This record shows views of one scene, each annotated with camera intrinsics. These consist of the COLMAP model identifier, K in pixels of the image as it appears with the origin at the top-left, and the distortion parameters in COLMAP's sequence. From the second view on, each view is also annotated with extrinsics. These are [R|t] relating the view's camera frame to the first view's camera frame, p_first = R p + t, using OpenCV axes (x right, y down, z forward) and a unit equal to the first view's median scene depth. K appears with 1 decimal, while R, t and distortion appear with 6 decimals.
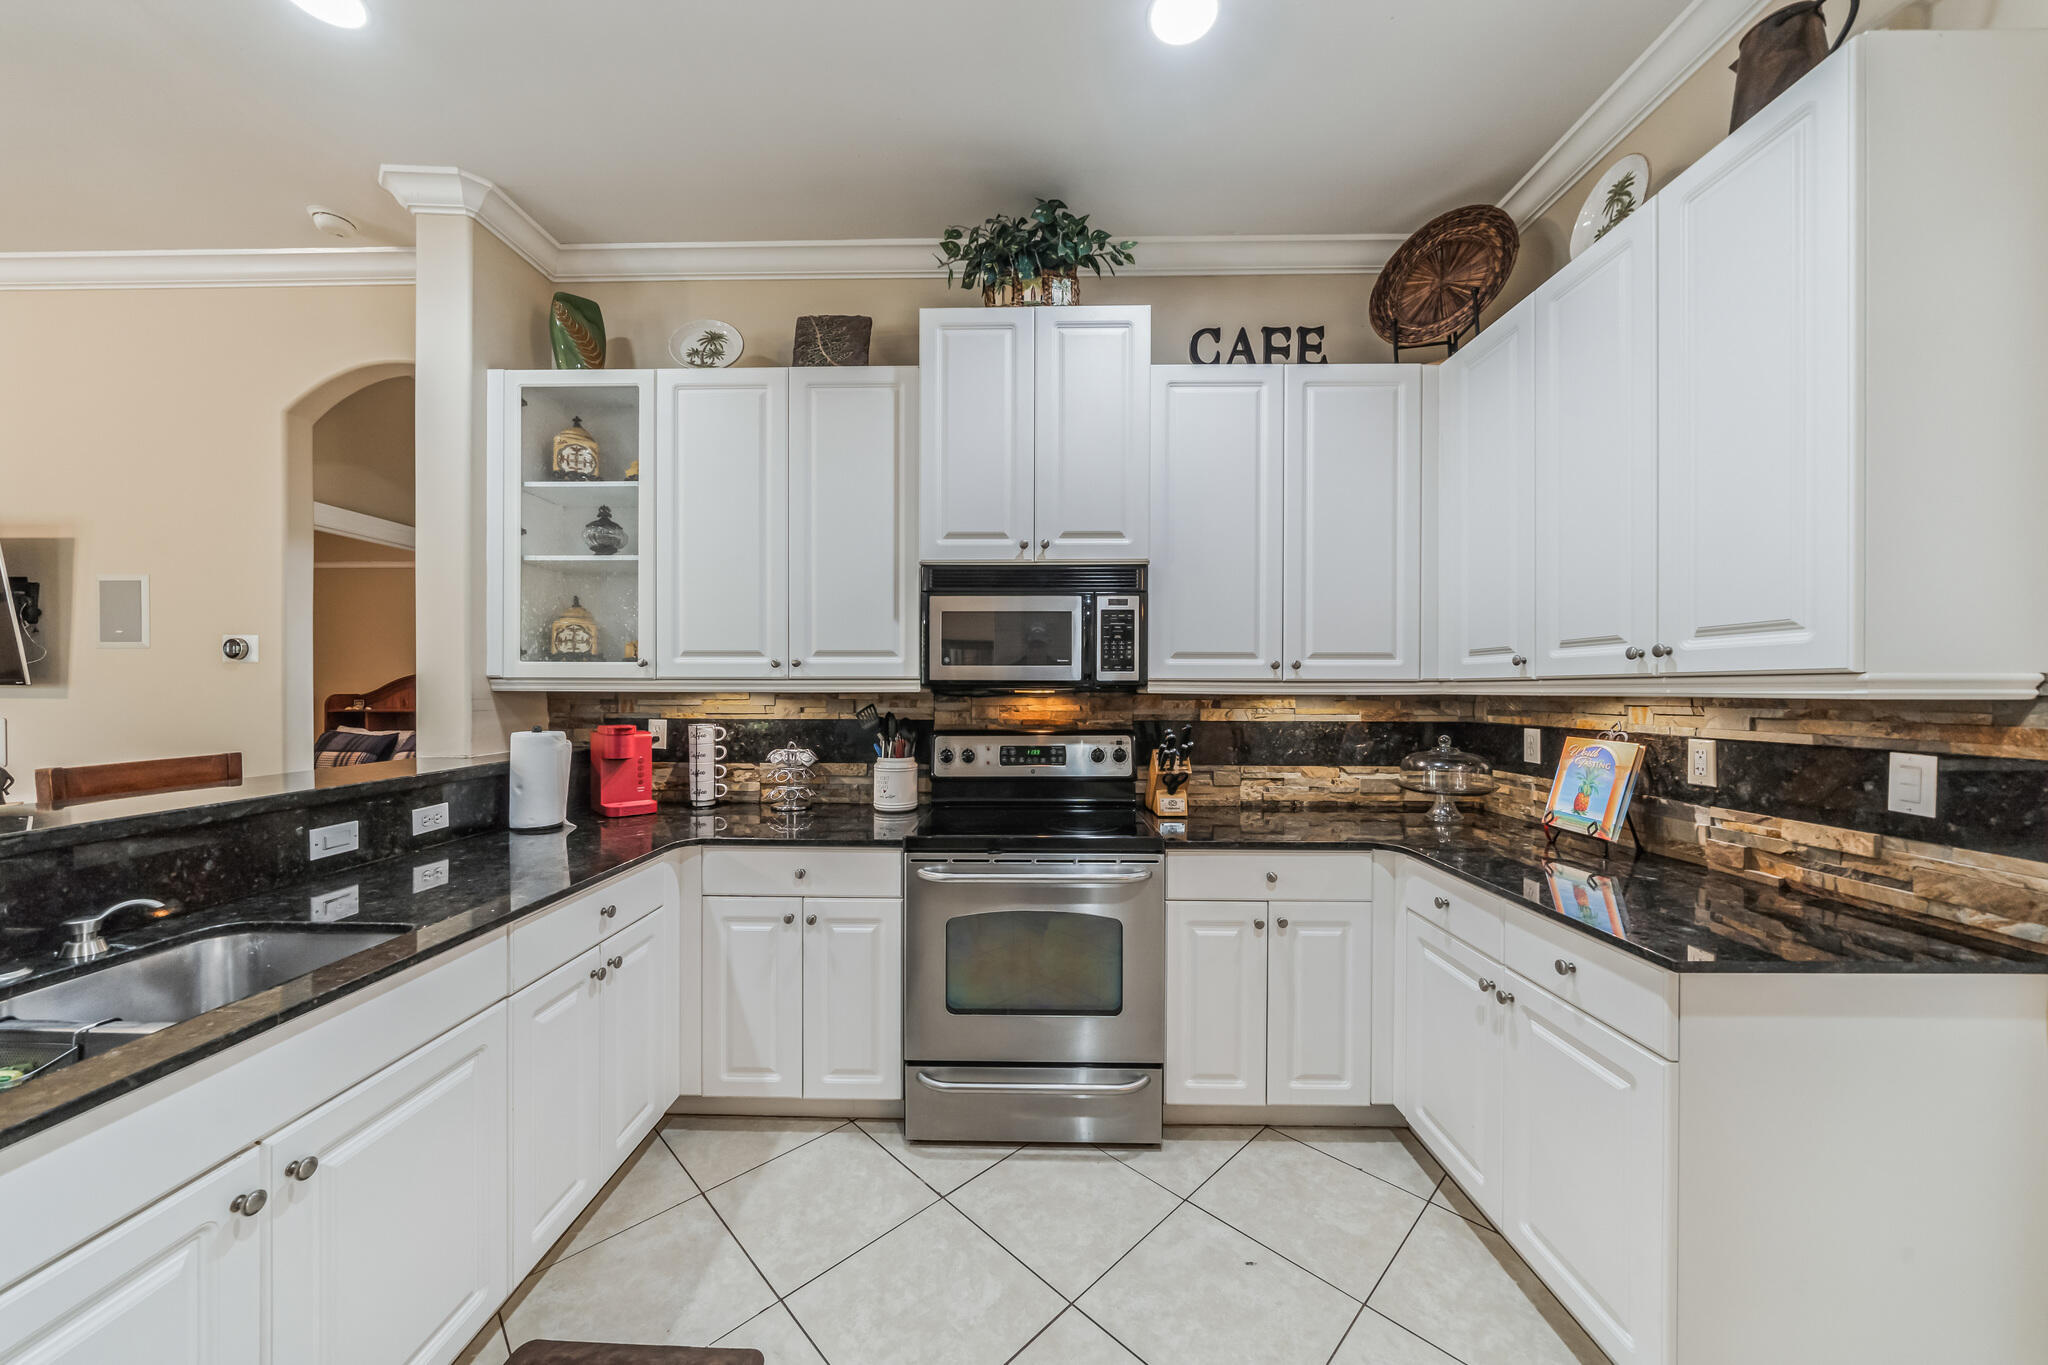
lens RADIAL K [[707.8, 0, 1016.3], [0, 707.8, 690.8], [0, 0, 1]] dist [-0.006013, -0.000070]
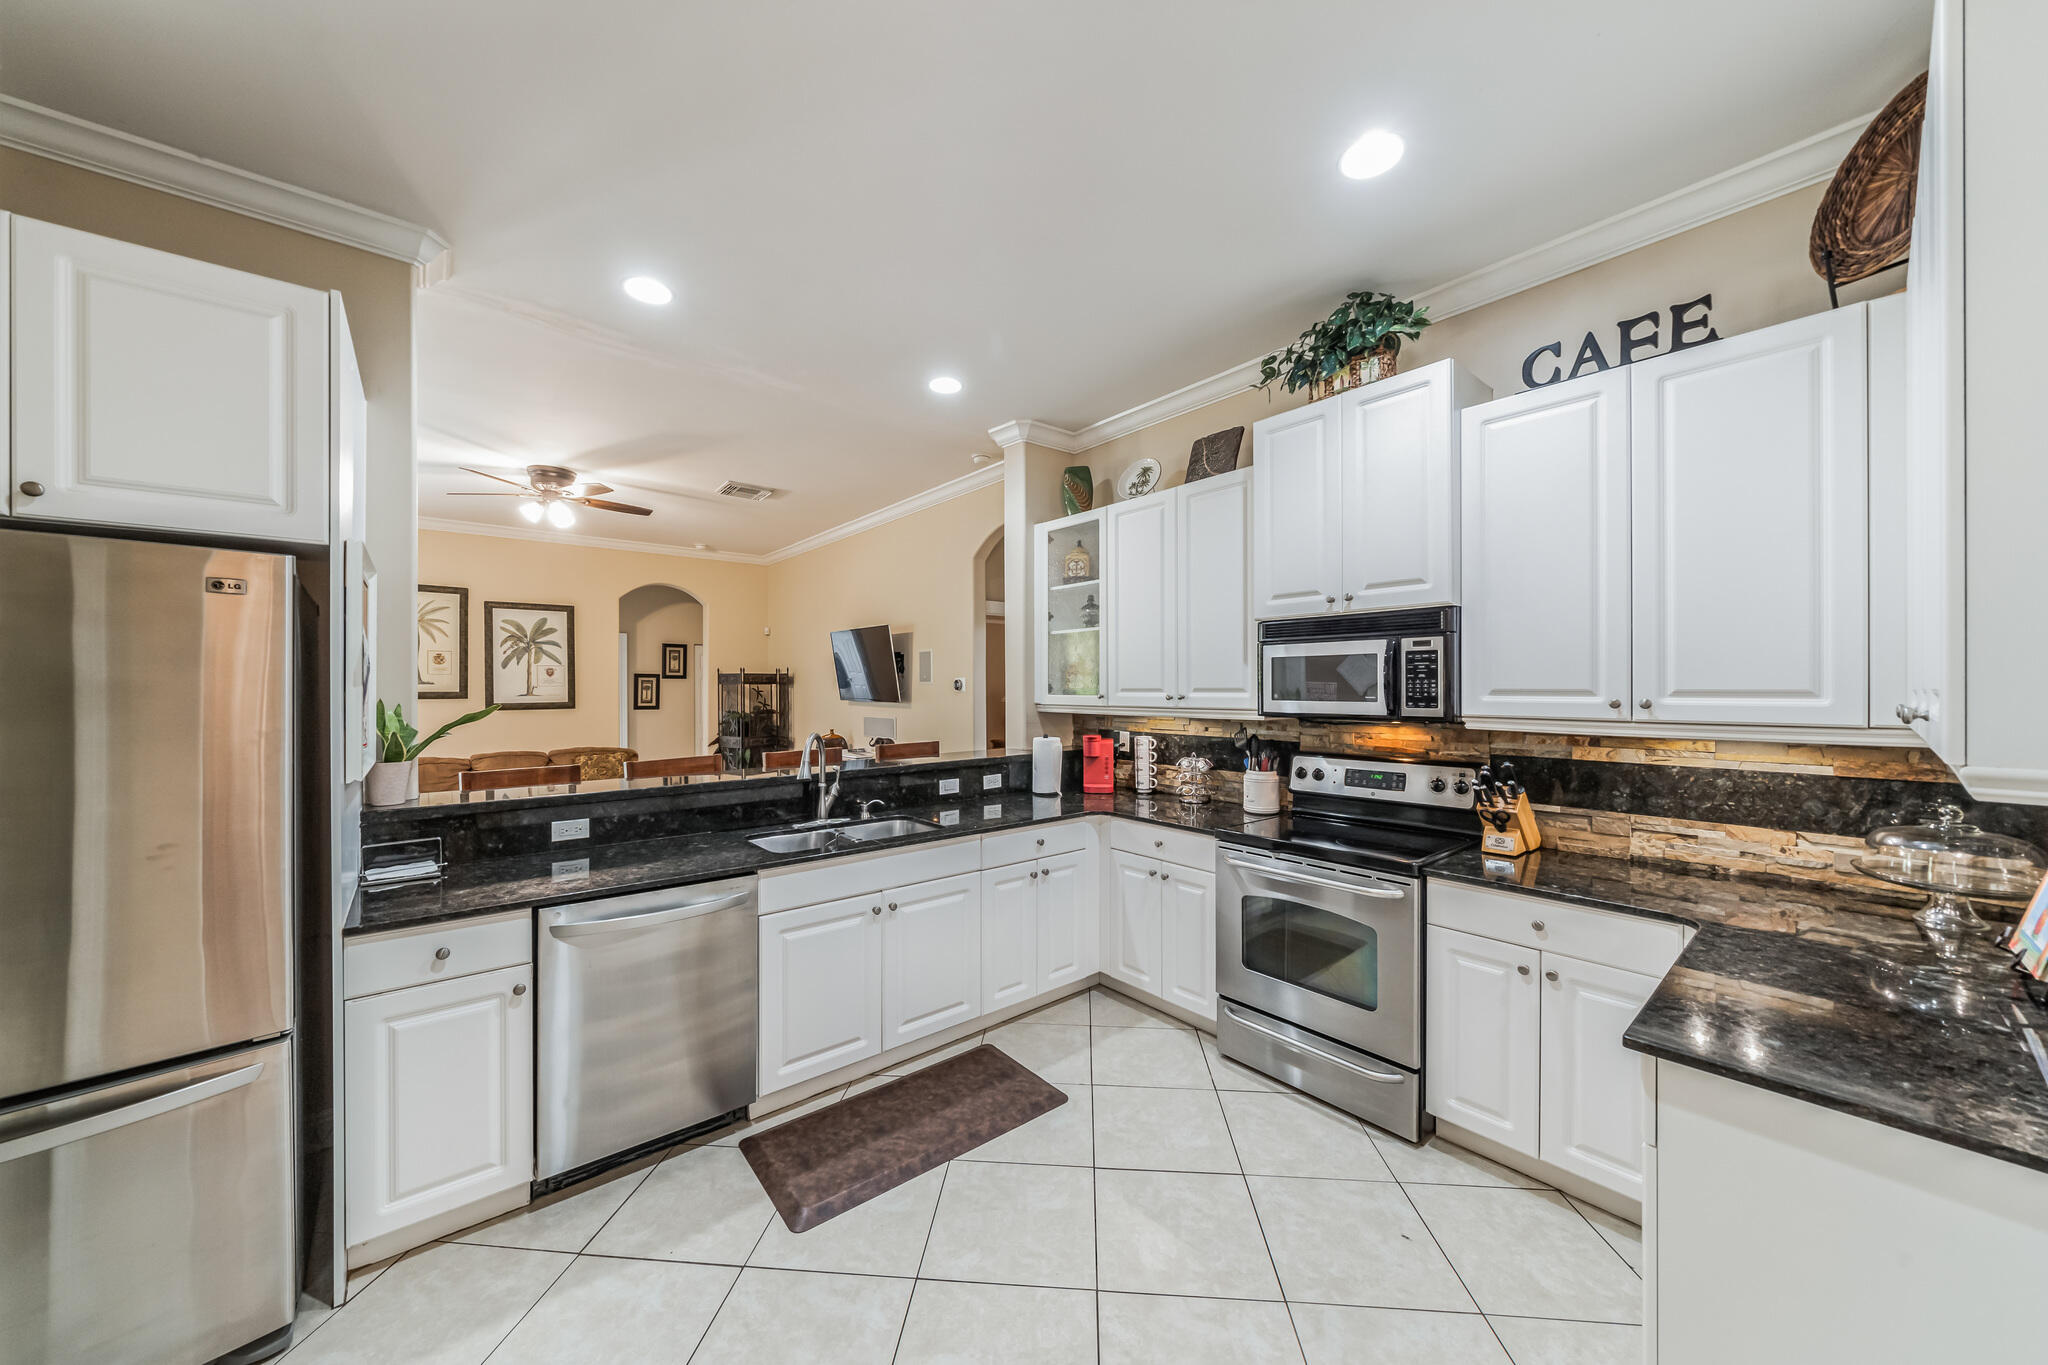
lens RADIAL K [[704.6, 0, 1021.4], [0, 704.6, 685.1], [0, 0, 1]] dist [-0.006482, 0.000370]
pose [[0.653788, -0.005501, -0.756658, 0.525906], [0.001396, 0.999981, -0.006064, -0.053680], [0.756676, 0.002908, 0.653783, -0.147941]]
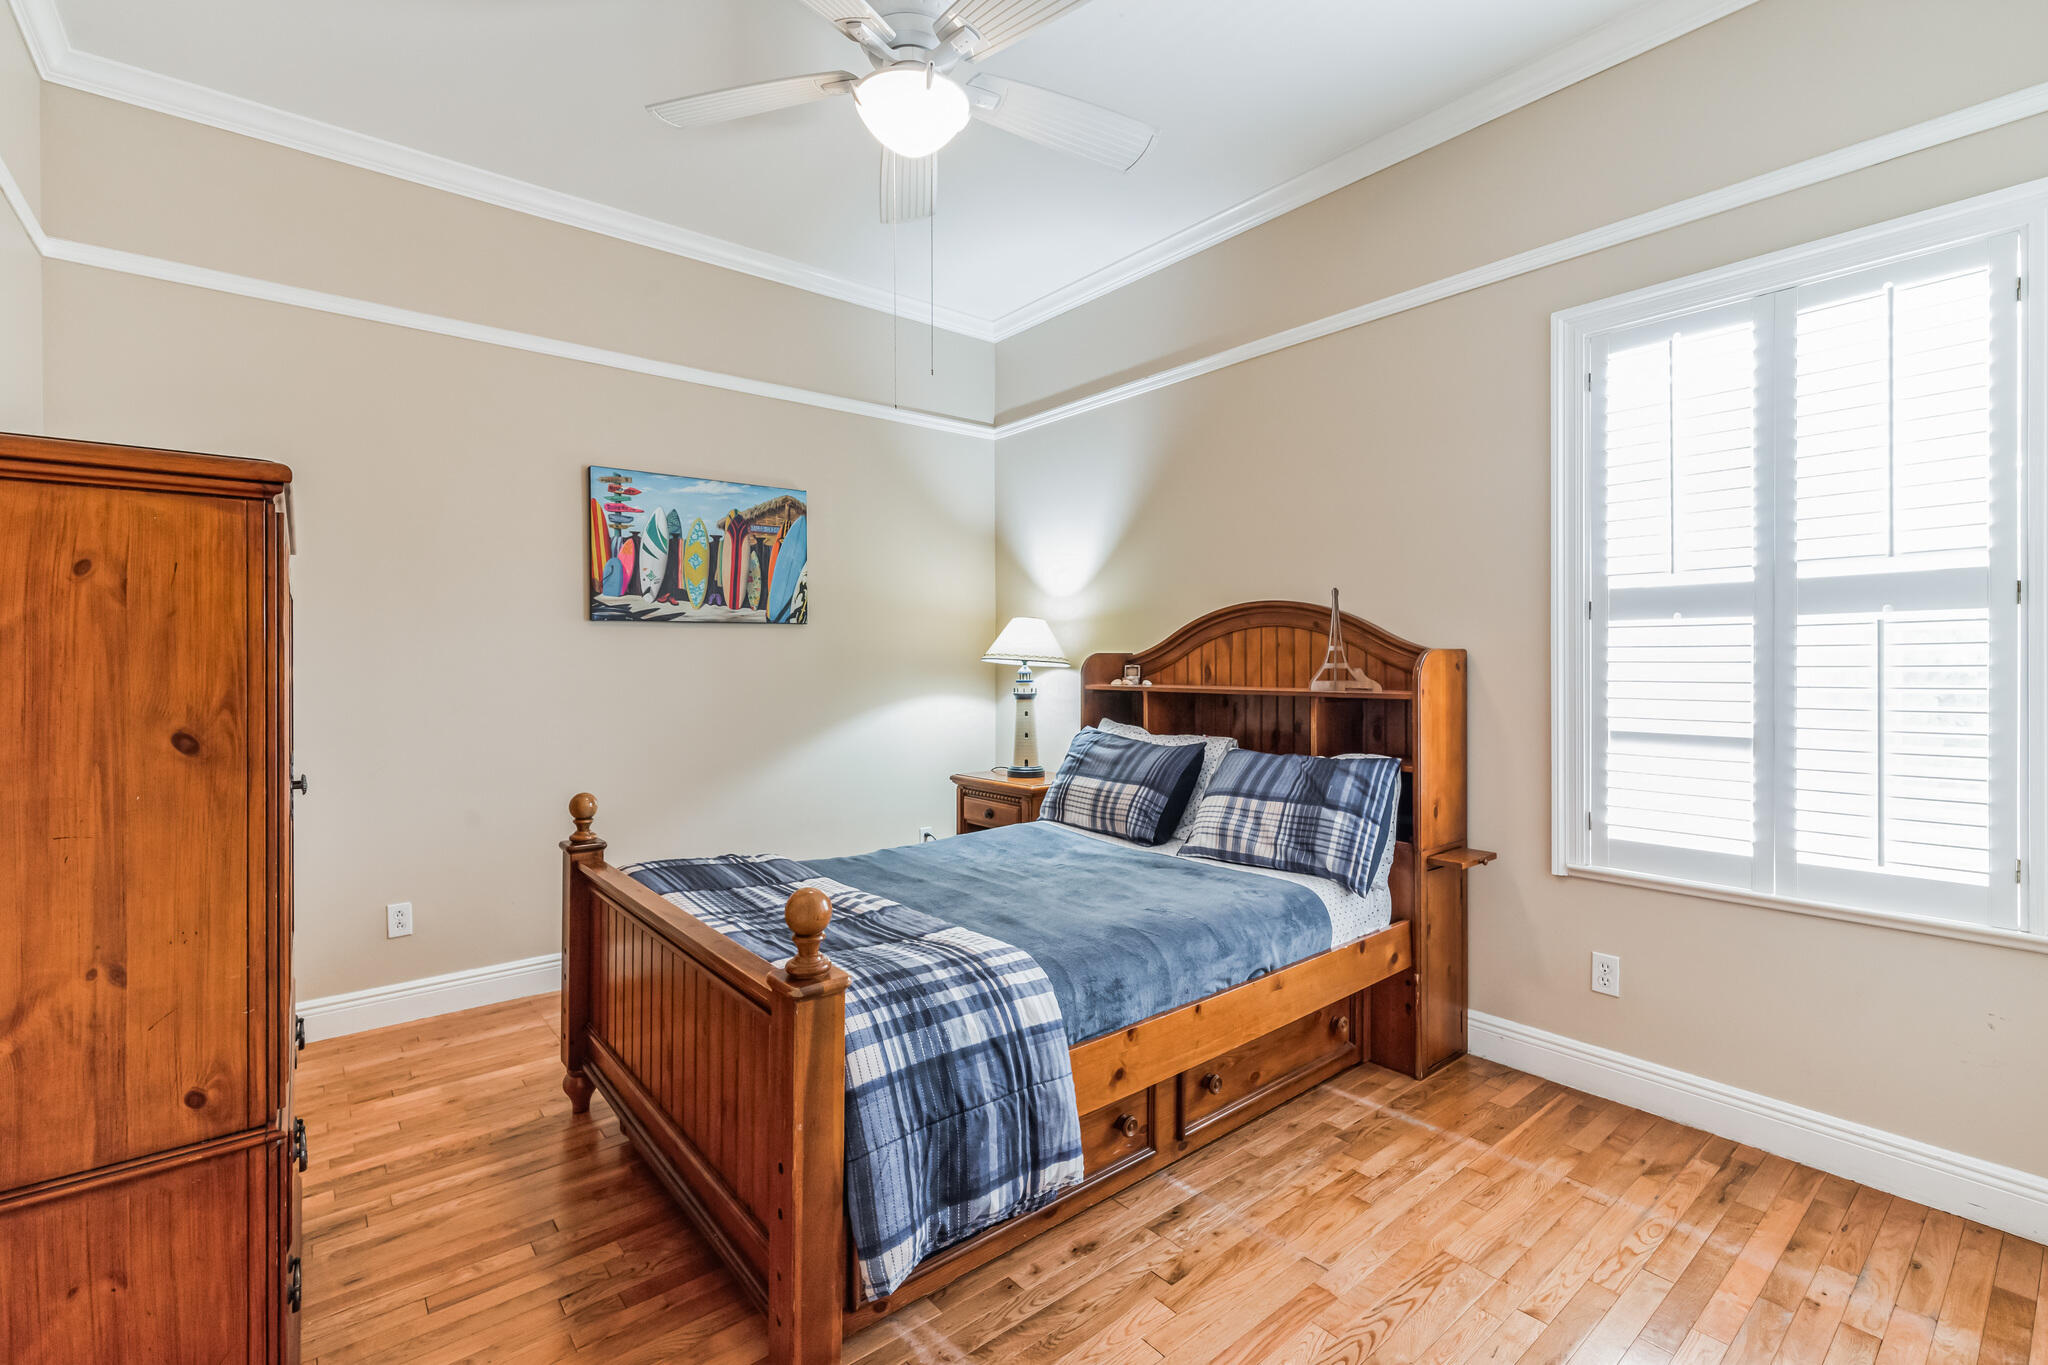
lens RADIAL K [[892.4, 0, 1017.5], [0, 892.4, 660.9], [0, 0, 1]] dist [-0.000166, 0.000207]
pose [[0.648923, -0.004633, -0.760840, -1.378665], [-0.000178, 0.999981, -0.006241, 0.035349], [0.760854, 0.004185, 0.648909, 1.443128]]
